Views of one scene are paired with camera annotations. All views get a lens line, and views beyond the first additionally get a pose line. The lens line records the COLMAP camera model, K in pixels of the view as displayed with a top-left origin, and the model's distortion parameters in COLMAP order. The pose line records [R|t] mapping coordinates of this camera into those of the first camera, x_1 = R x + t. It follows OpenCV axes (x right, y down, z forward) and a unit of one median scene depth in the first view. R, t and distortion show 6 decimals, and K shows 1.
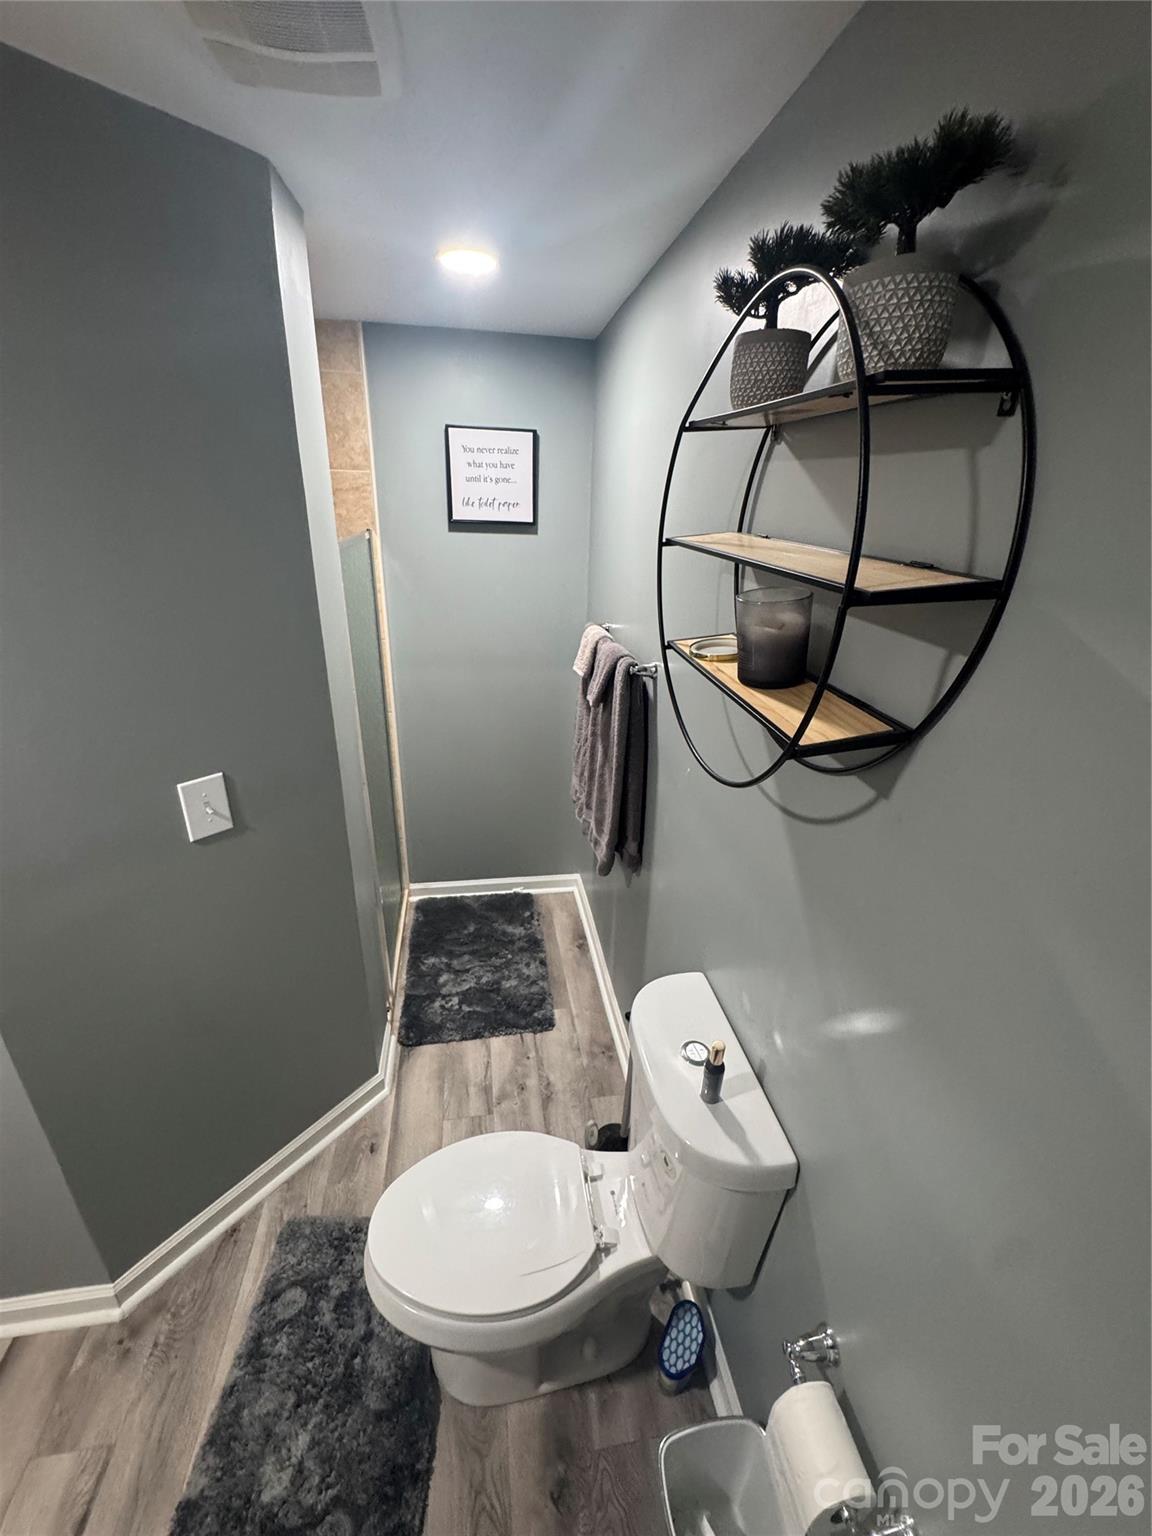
lens RADIAL K [[618.0, 0, 575.8], [0, 618.0, 766.3], [0, 0, 1]] dist [-0.002286, -0.000269]
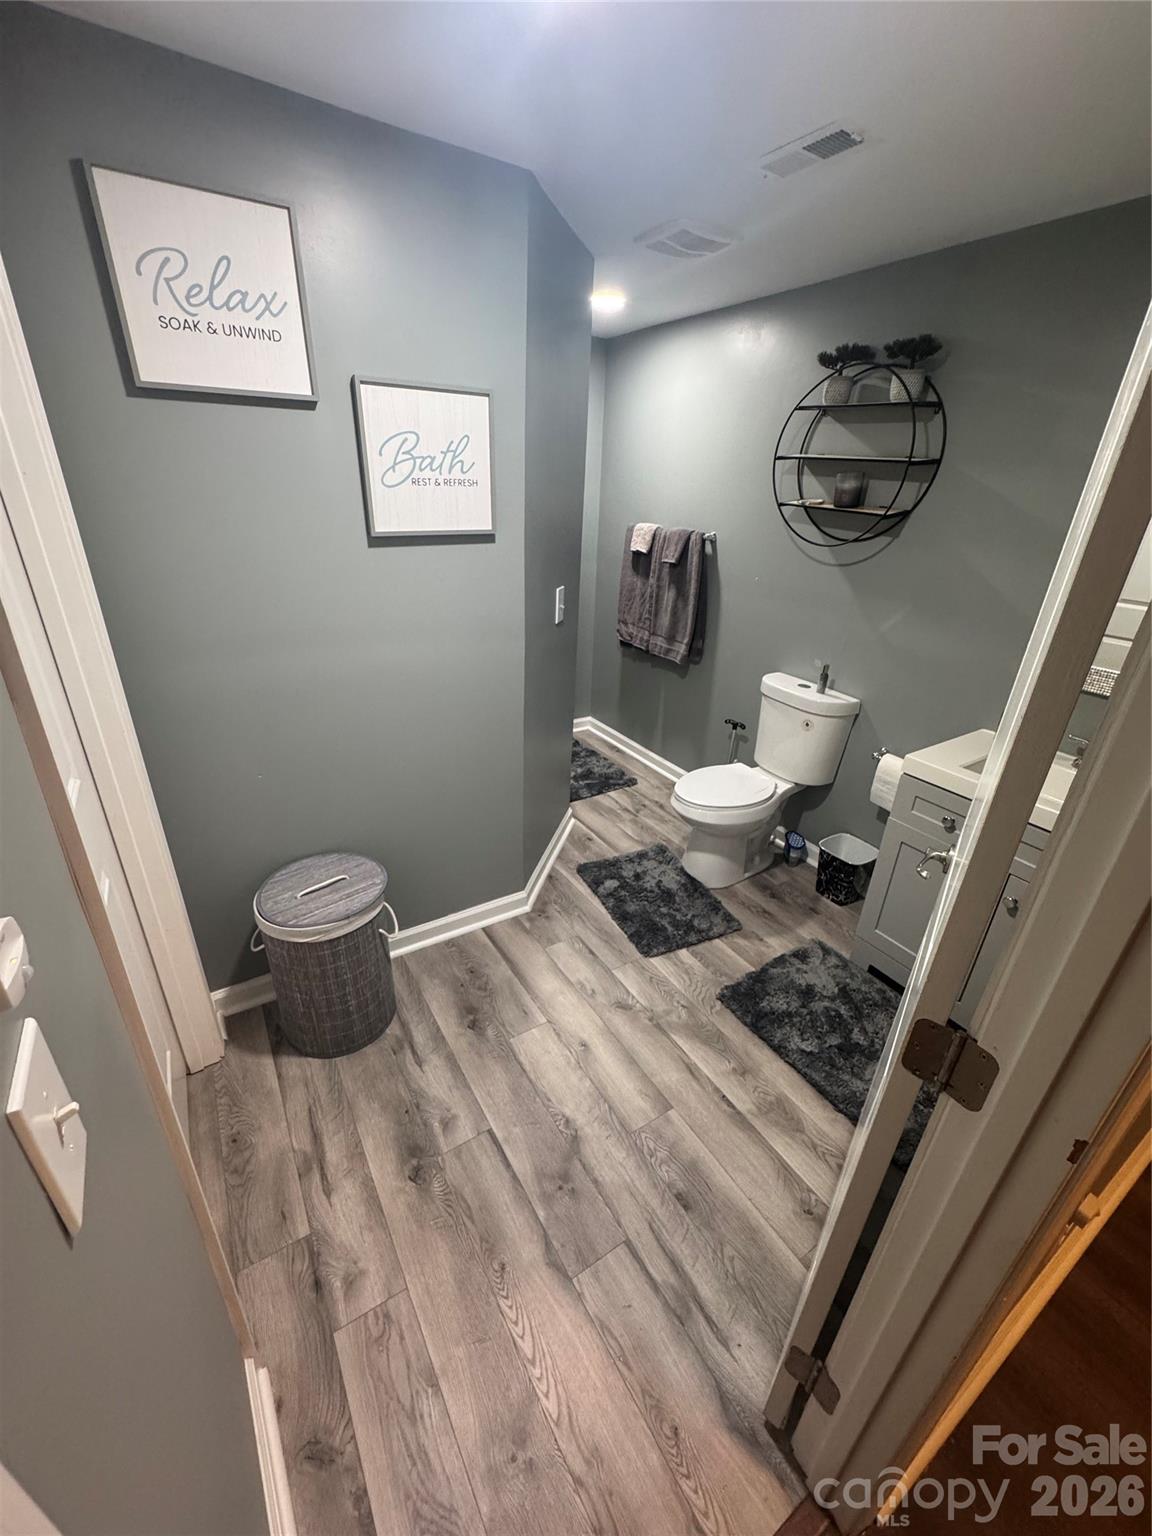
lens RADIAL K [[618.0, 0, 577.5], [0, 618.0, 766.3], [0, 0, 1]] dist [-0.002286, -0.000269]
pose [[0.918991, -0.155913, 0.362142, -1.551358], [0.139533, 0.987659, 0.071129, 0.505965], [-0.368763, -0.014836, 0.929405, -0.885762]]
